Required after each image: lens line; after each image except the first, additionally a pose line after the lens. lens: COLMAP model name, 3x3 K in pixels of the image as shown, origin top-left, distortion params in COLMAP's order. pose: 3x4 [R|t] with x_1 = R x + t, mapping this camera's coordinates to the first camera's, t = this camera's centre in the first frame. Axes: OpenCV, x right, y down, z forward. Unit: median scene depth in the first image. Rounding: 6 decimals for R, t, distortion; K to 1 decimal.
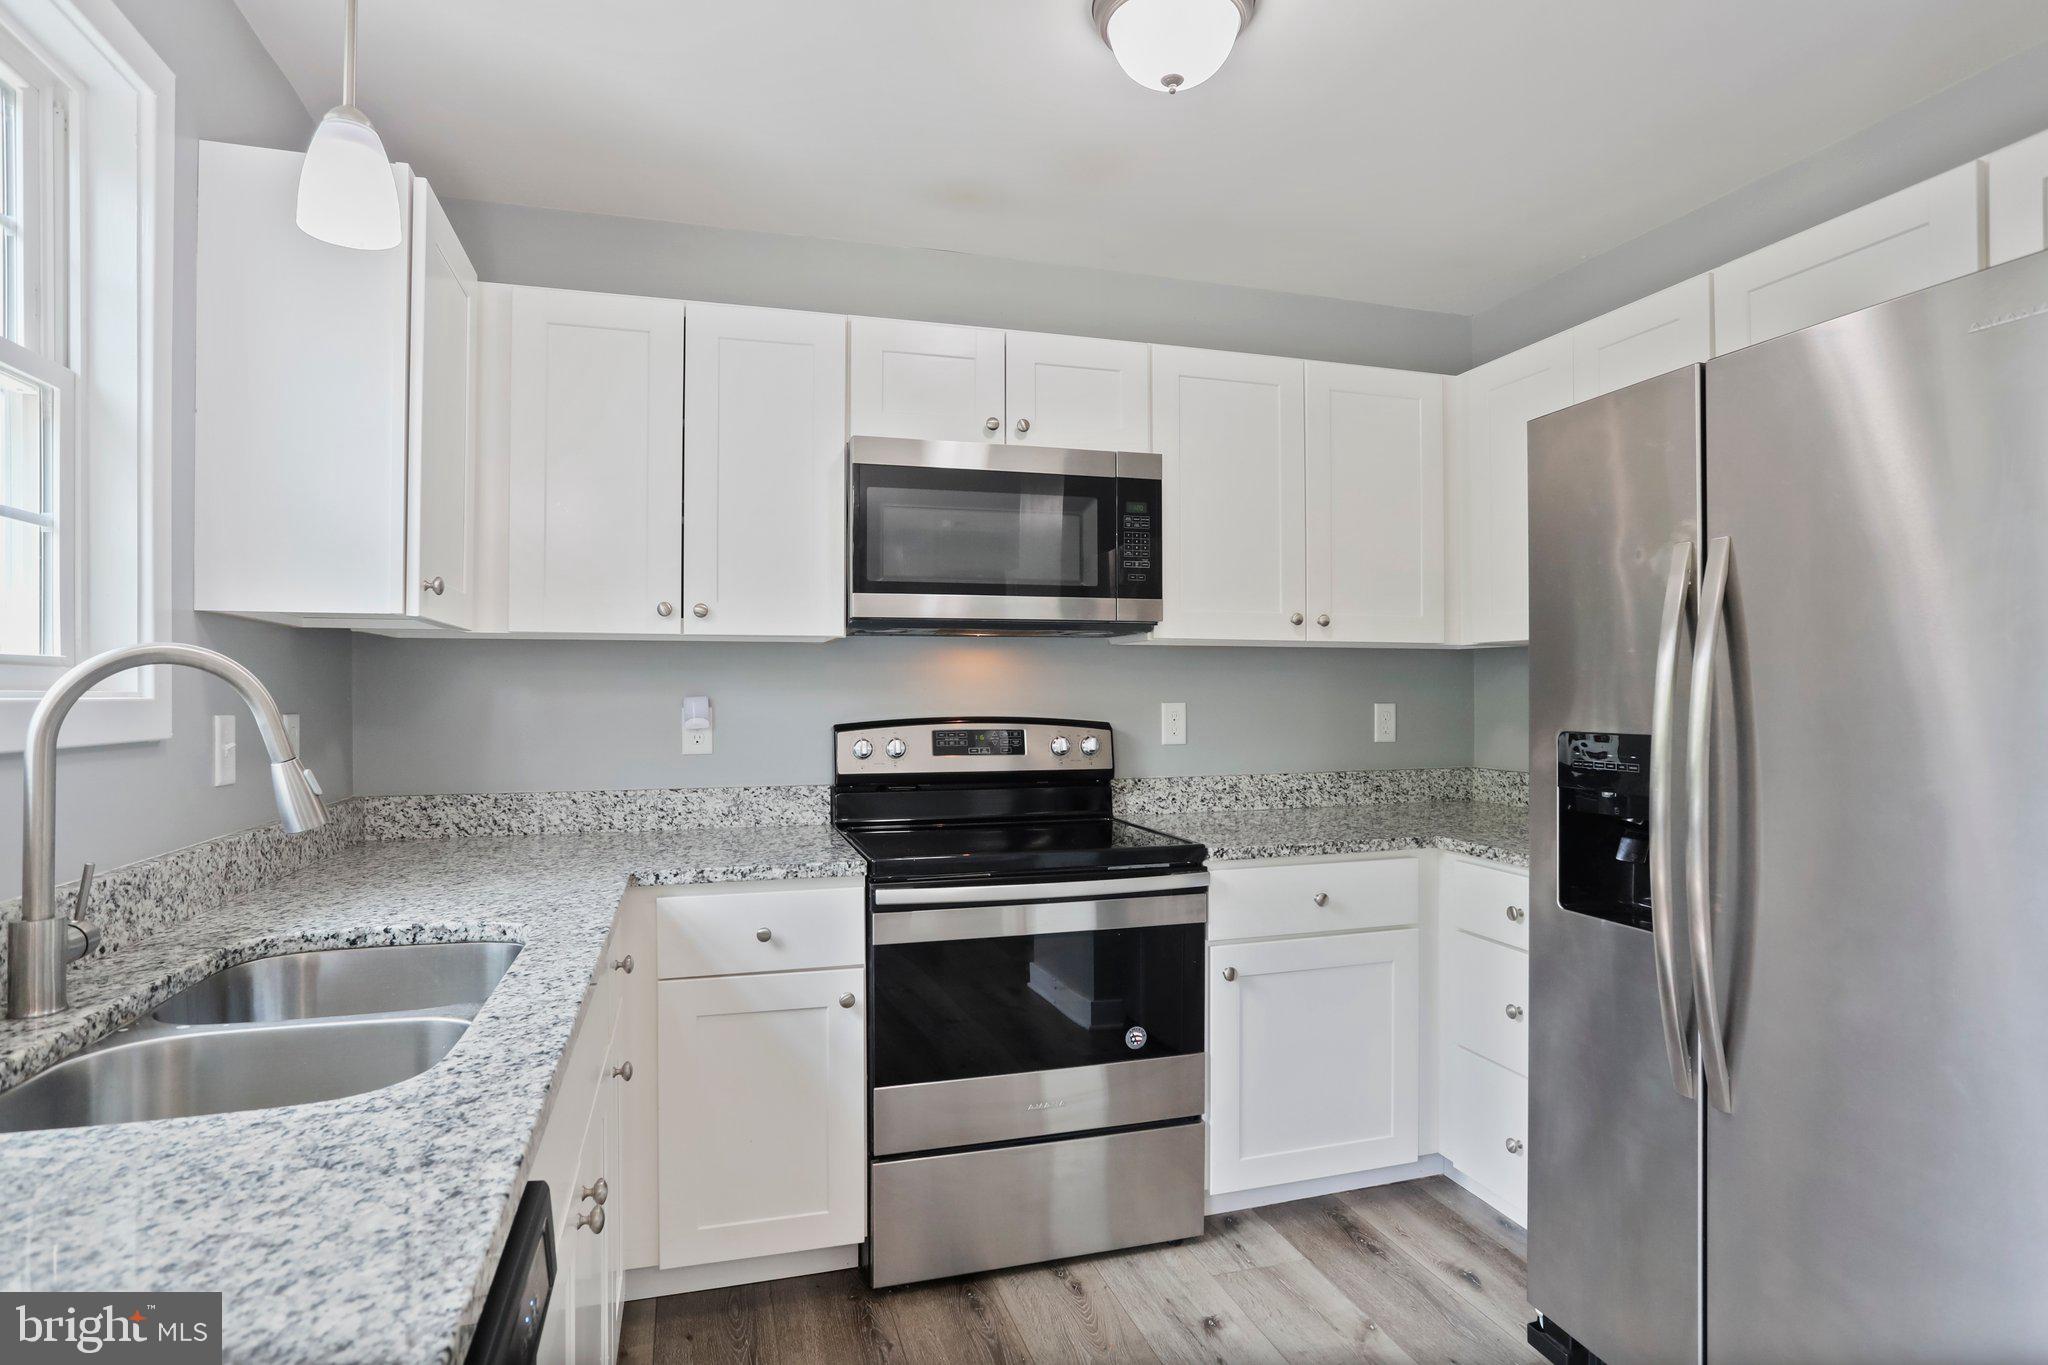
lens RADIAL K [[1111.9, 0, 1024.0], [0, 1111.9, 682.5], [0, 0, 1]] dist [-0.003974, -0.000115]
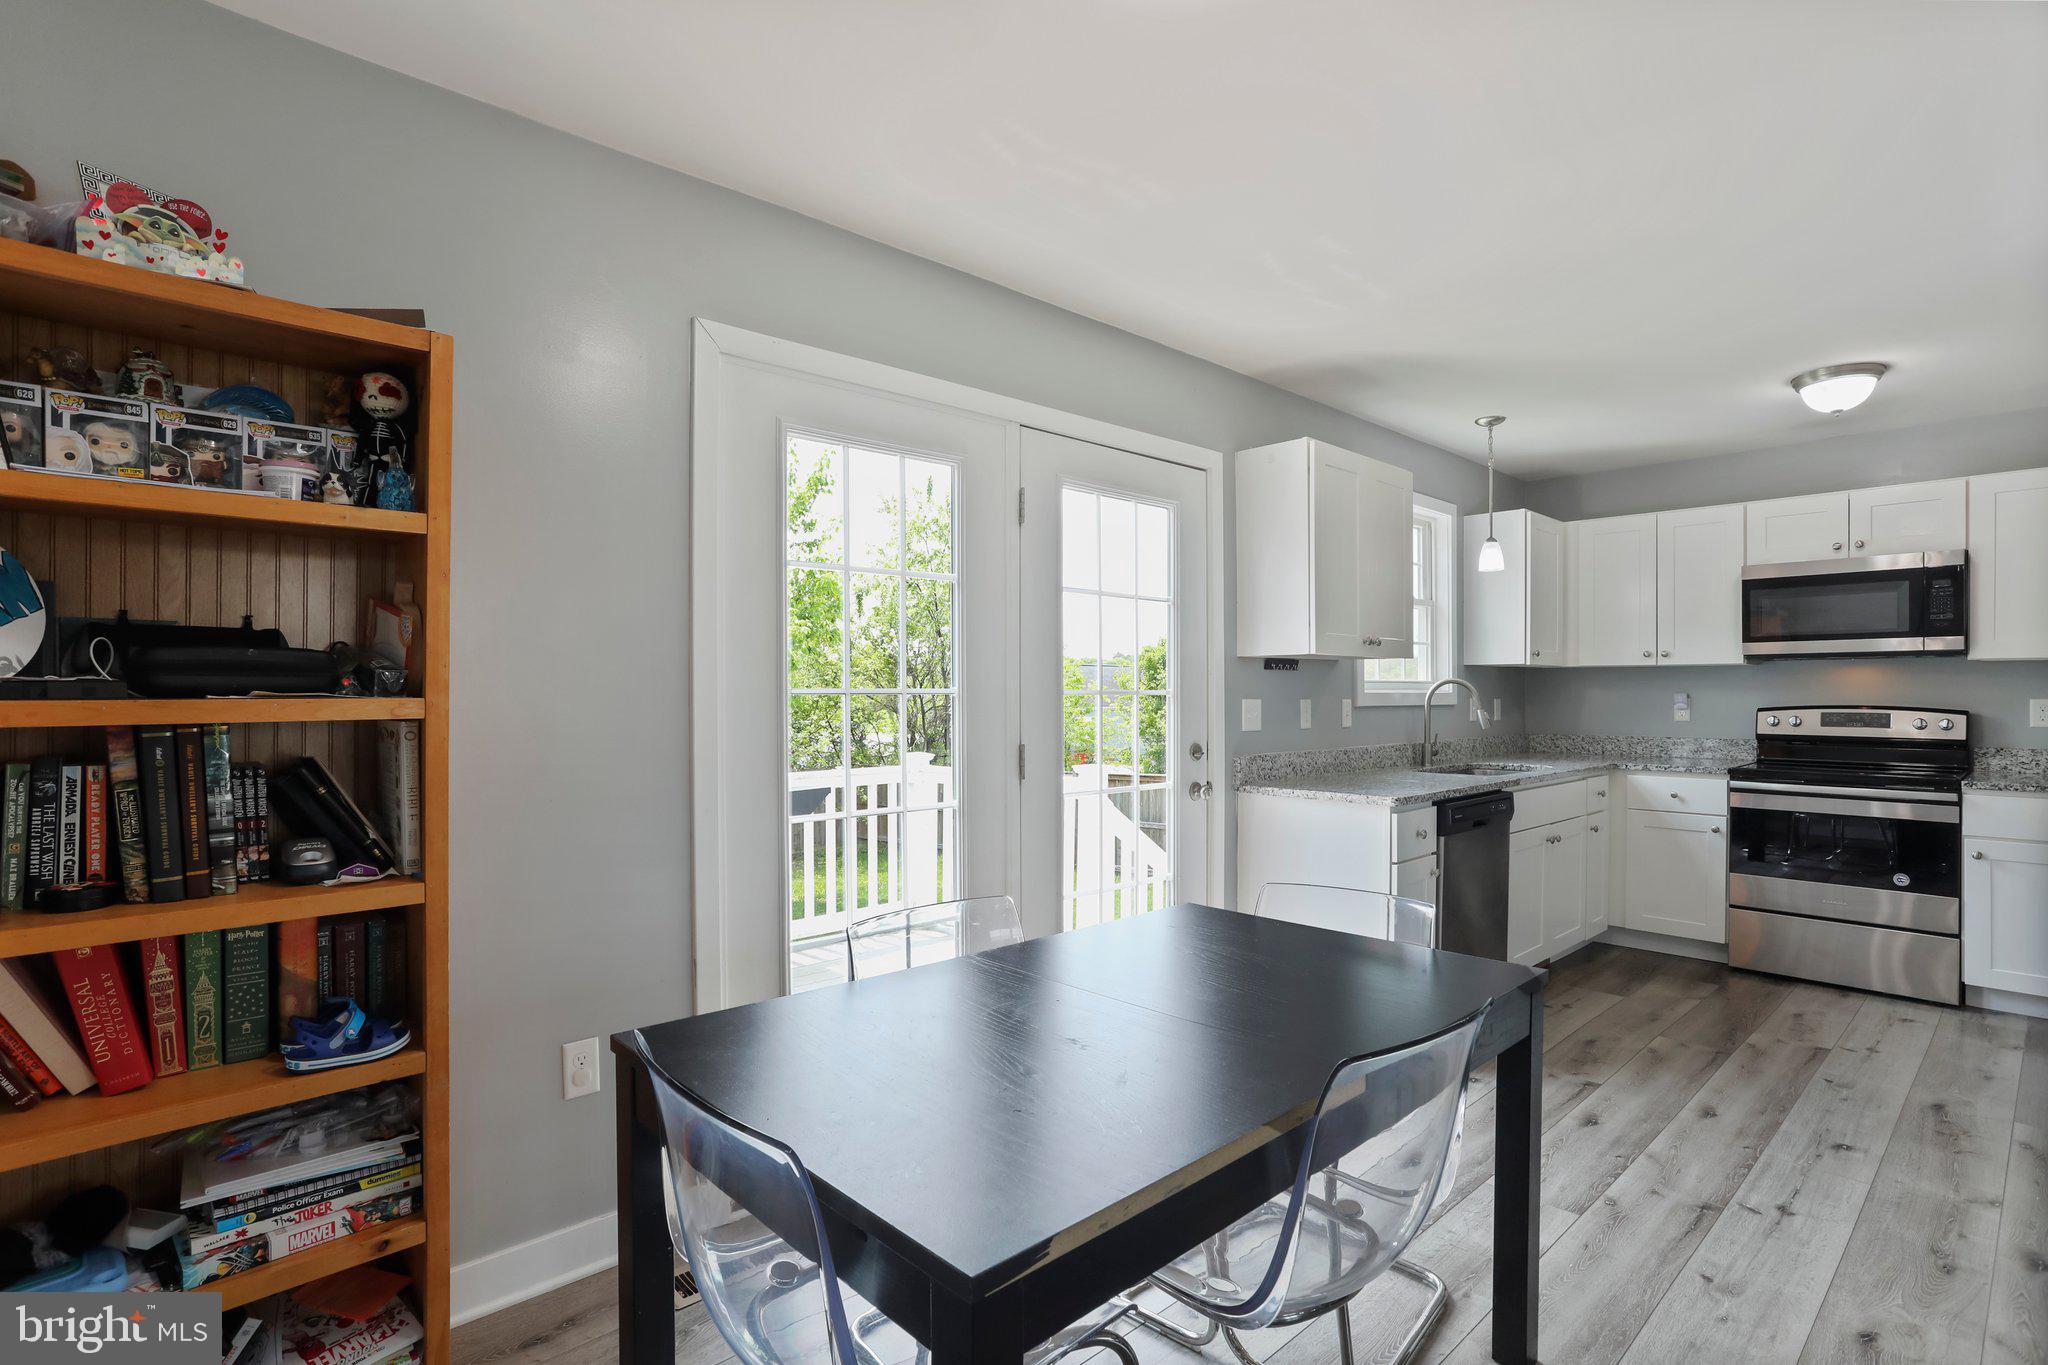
lens RADIAL K [[974.2, 0, 1024.0], [0, 974.2, 682.5], [0, 0, 1]] dist [-0.025781, 0.000447]
pose [[0.454084, -0.003240, -0.890953, 0.804580], [0.008962, 0.999959, 0.000932, -0.020683], [0.890914, -0.008408, 0.454094, -0.963365]]
